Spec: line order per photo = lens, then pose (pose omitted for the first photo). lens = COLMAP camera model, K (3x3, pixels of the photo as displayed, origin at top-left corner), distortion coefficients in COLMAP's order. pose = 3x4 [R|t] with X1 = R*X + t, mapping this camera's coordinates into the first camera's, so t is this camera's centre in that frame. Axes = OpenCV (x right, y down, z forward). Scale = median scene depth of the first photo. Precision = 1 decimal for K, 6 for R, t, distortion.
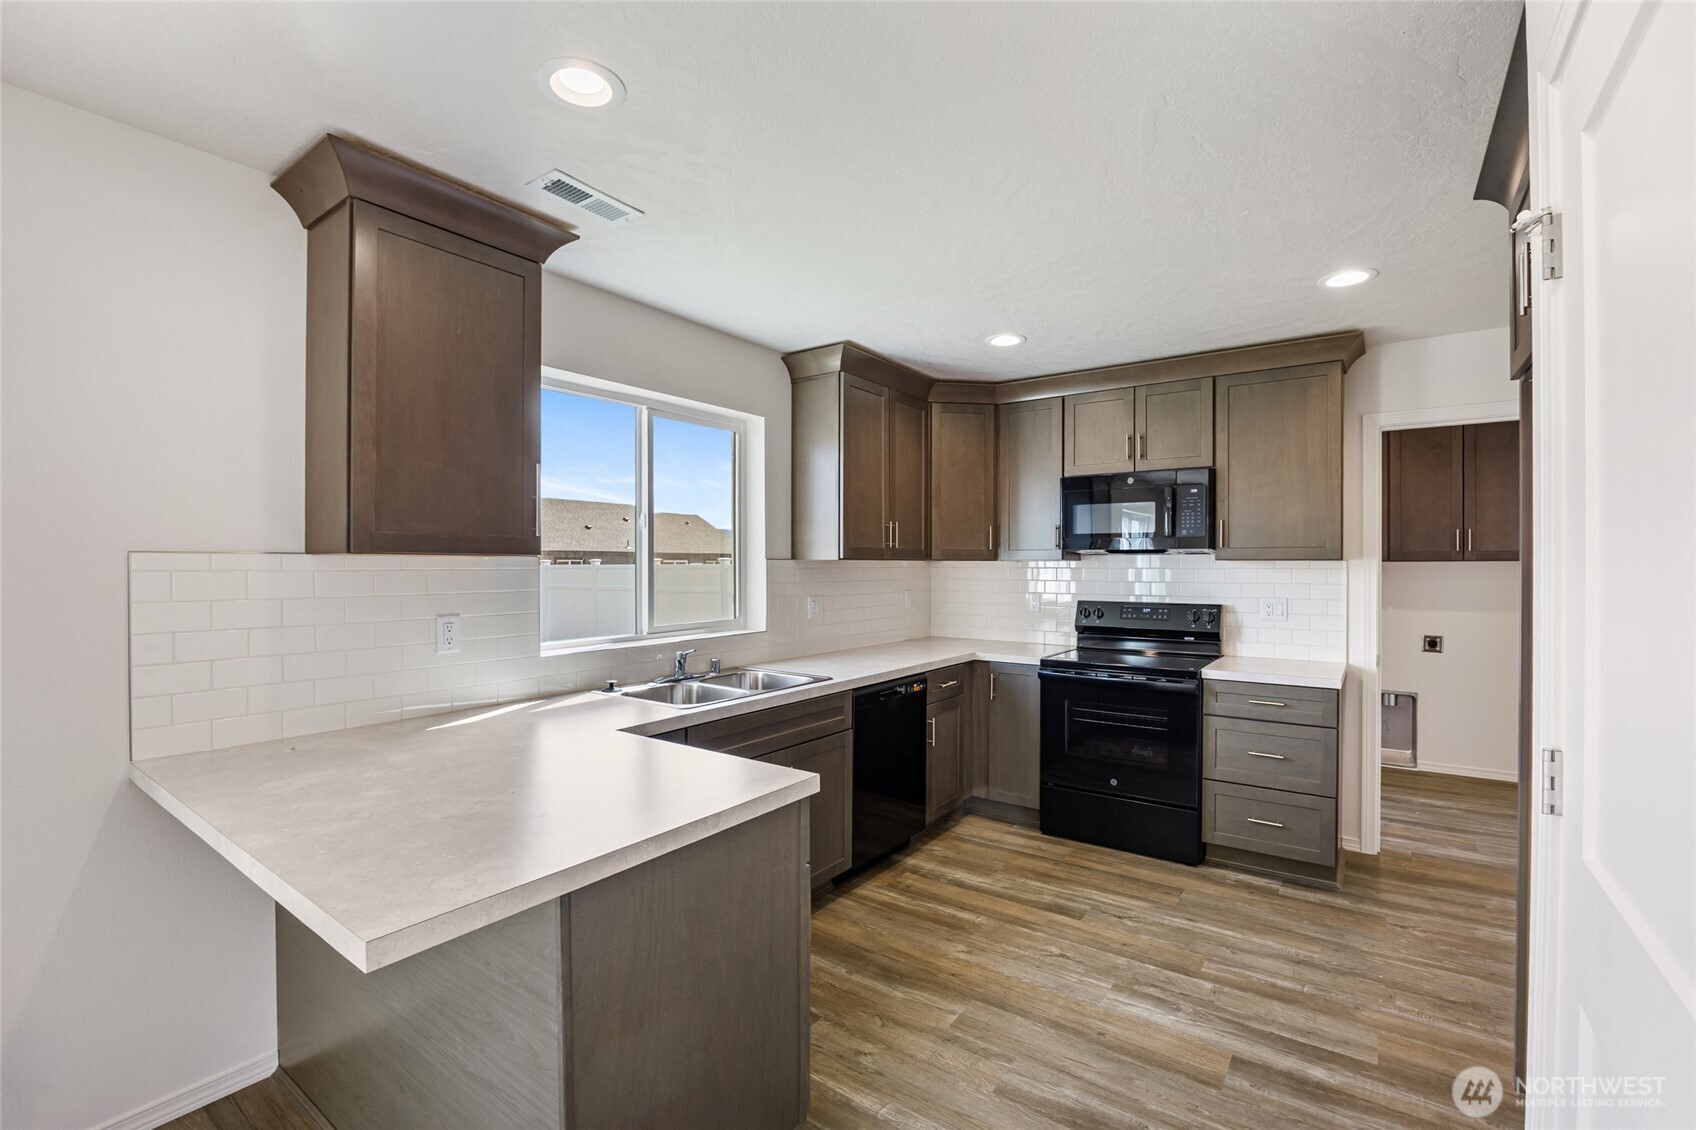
lens RADIAL K [[730.3, 0, 845.4], [0, 730.3, 572.7], [0, 0, 1]] dist [-0.020603, 0.000516]
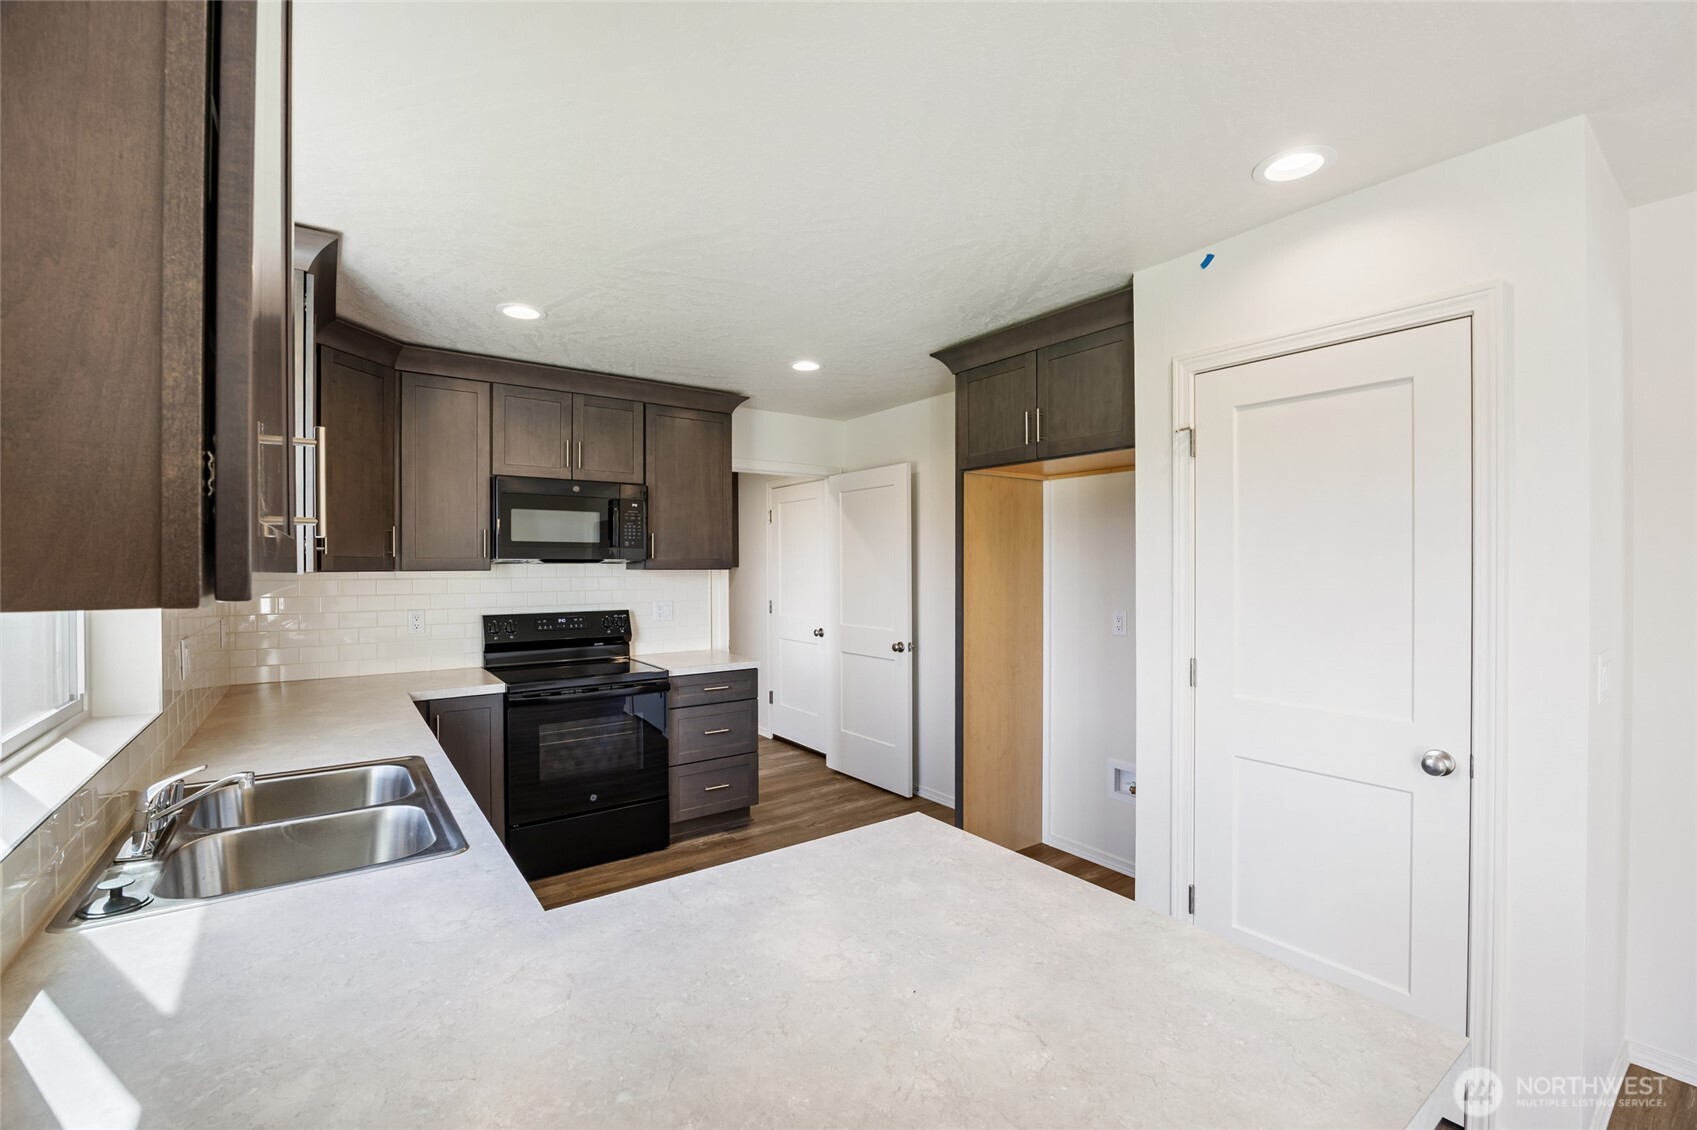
lens RADIAL K [[730.7, 0, 840.7], [0, 730.7, 571.9], [0, 0, 1]] dist [-0.020603, 0.000516]
pose [[0.314508, -0.012425, 0.949173, -0.448728], [0.013592, 0.999871, 0.008586, -0.019323], [-0.949157, 0.010200, 0.314637, 0.371195]]
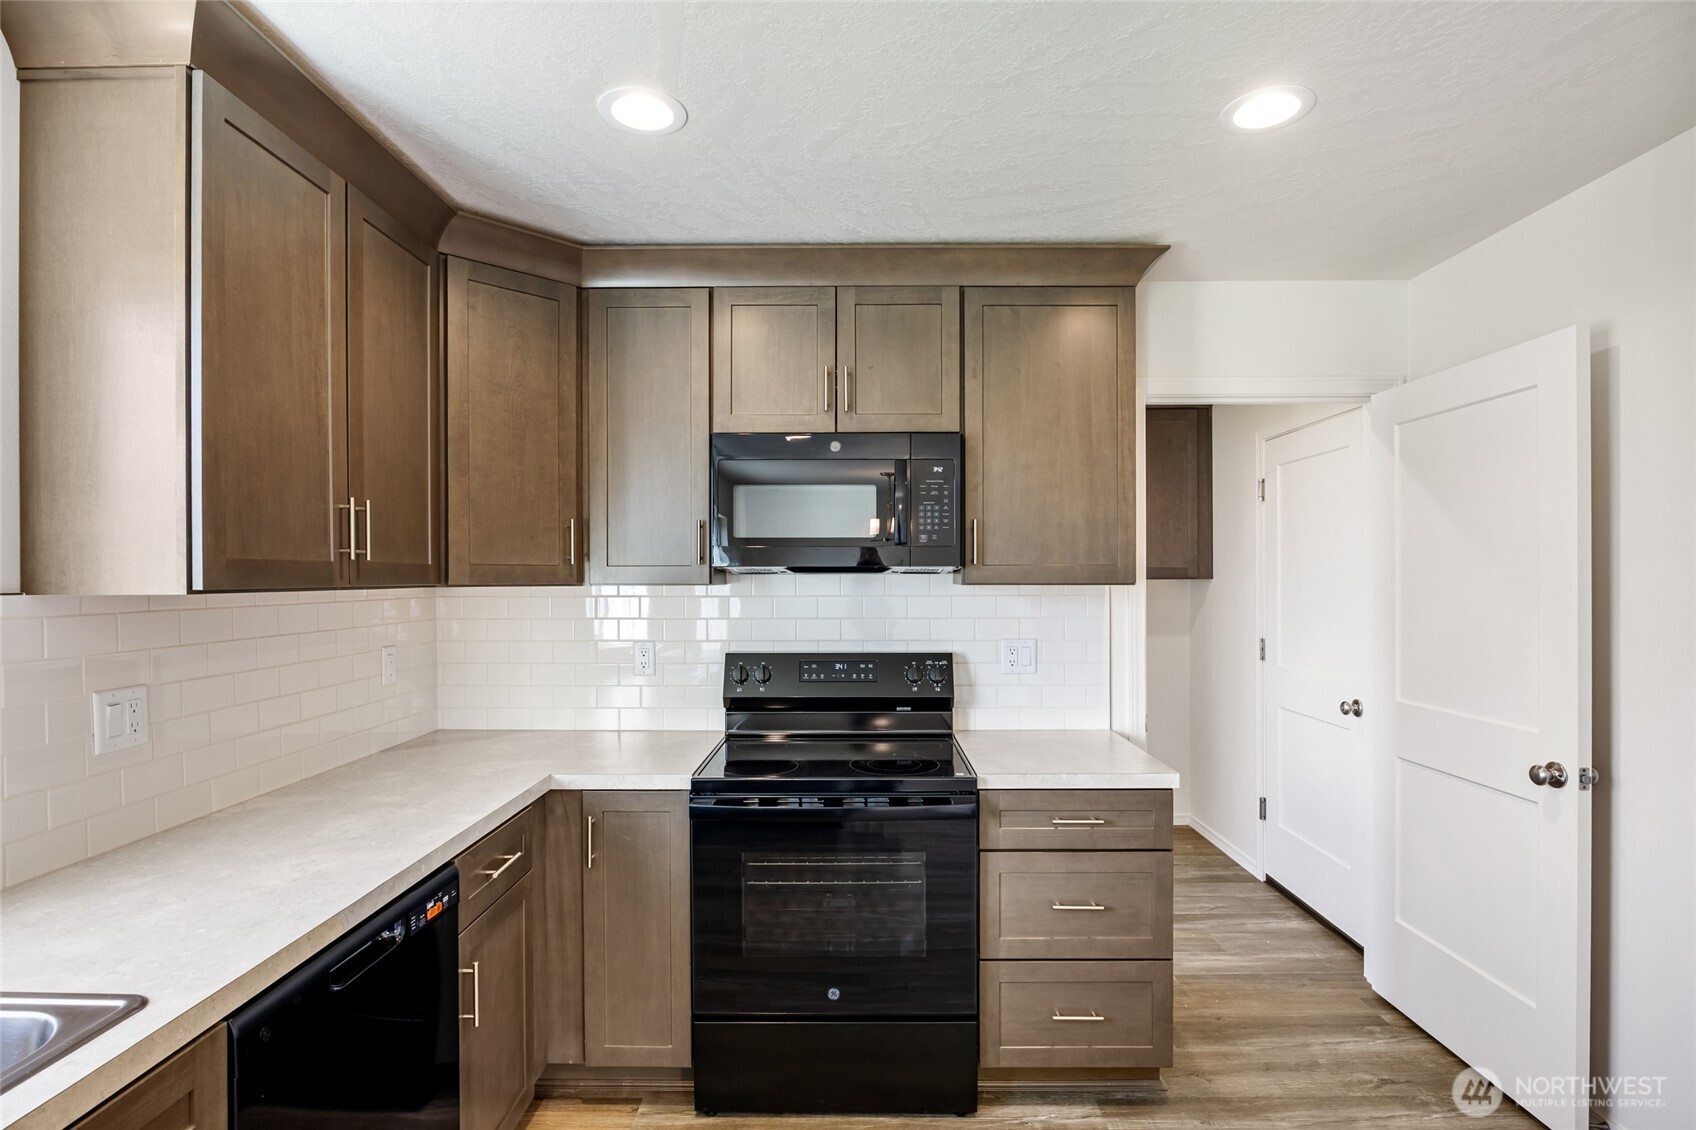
lens RADIAL K [[833.5, 0, 849.6], [0, 833.5, 579.8], [0, 0, 1]] dist [-0.013249, 0.000263]
pose [[0.815302, -0.007288, 0.578990, 0.020464], [0.010597, 0.999941, -0.002337, -0.020686], [-0.578939, 0.008041, 0.815331, 0.479850]]
